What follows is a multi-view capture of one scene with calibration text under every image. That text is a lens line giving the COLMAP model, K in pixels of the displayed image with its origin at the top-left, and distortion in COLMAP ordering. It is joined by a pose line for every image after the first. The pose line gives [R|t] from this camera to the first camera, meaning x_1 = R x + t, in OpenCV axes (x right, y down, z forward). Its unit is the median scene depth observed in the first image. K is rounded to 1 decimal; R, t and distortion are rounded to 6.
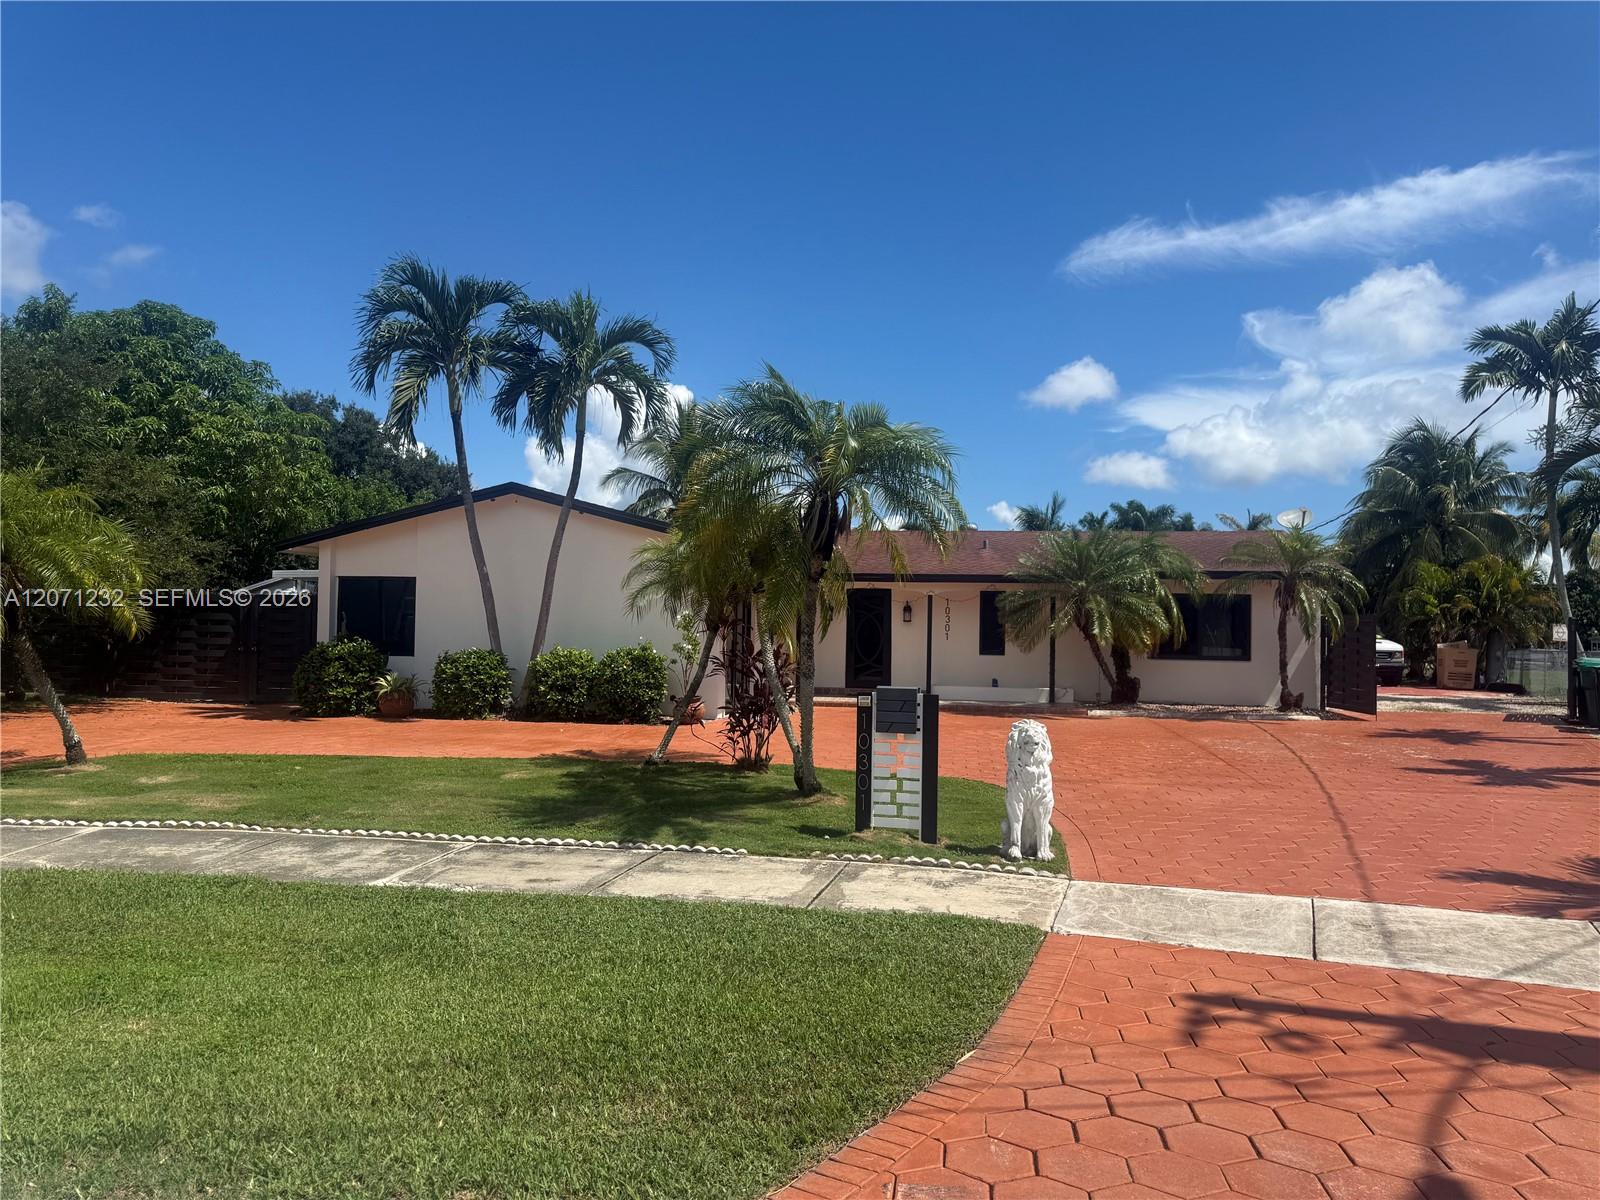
lens RADIAL K [[1111.3, 0, 797.2], [0, 1111.3, 594.9], [0, 0, 1]] dist [0.039634, 0.000259]
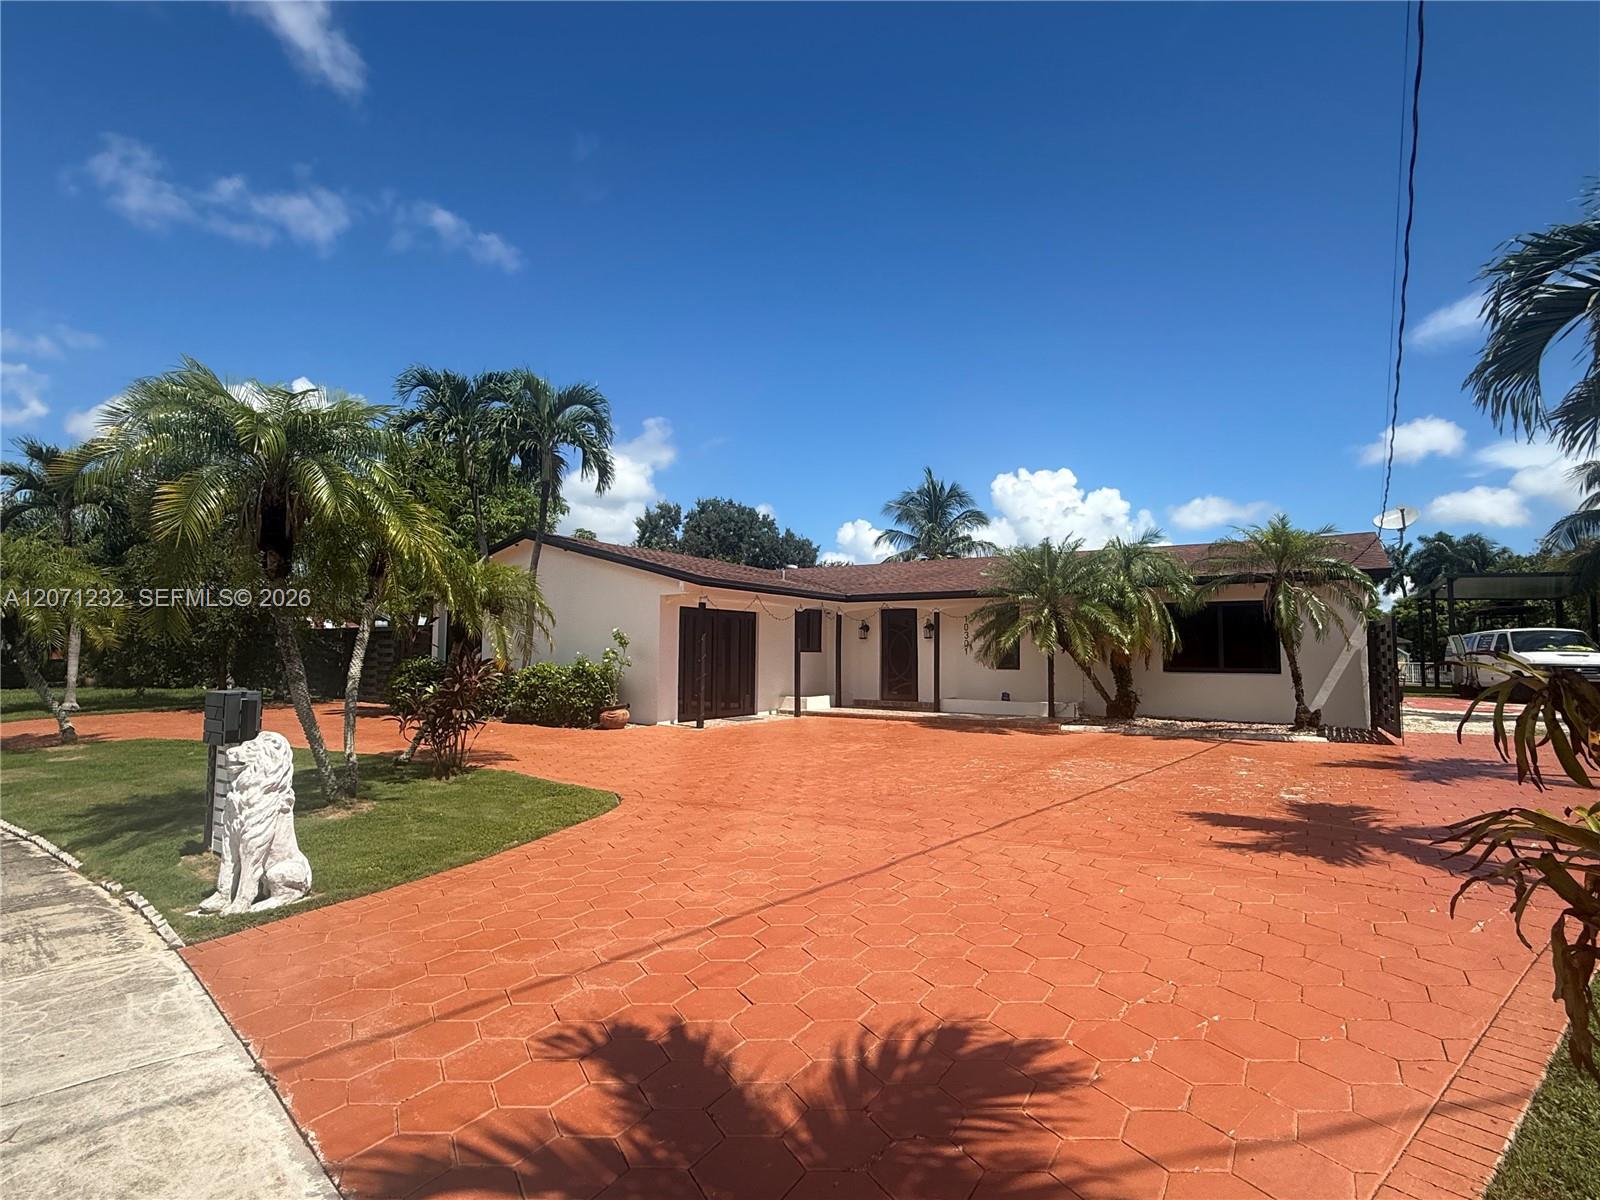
lens RADIAL K [[806.4, 0, 800.4], [0, 806.4, 600.0], [0, 0, 1]] dist [-0.020652, -0.000367]
pose [[0.906381, -0.040875, -0.420479, 0.335668], [0.022400, 0.998558, -0.048786, 0.023868], [0.421867, 0.034801, 0.905990, 0.268996]]
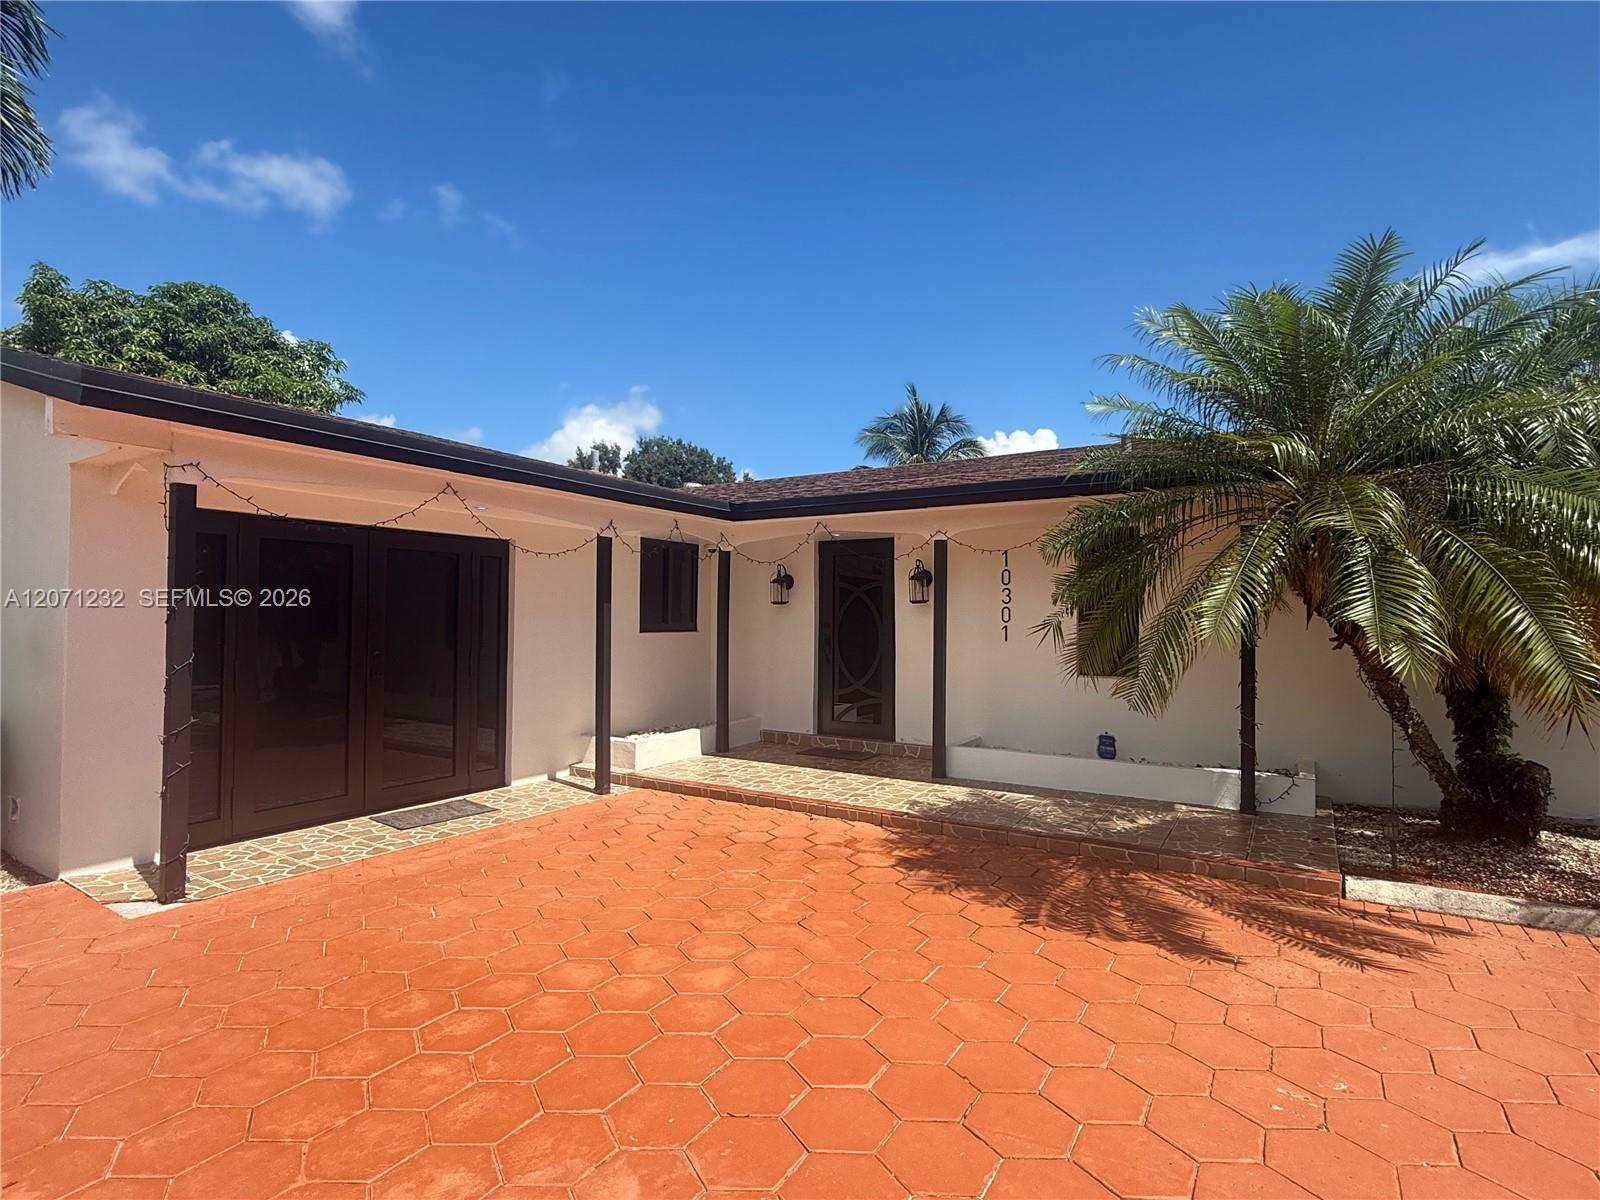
lens RADIAL K [[806.4, 0, 806.7], [0, 806.4, 599.2], [0, 0, 1]] dist [-0.020652, -0.000367]
pose [[0.919479, -0.021994, -0.392524, 0.203453], [0.022223, 0.999745, -0.003959, 0.024610], [0.392511, -0.005083, 0.919733, 0.713137]]
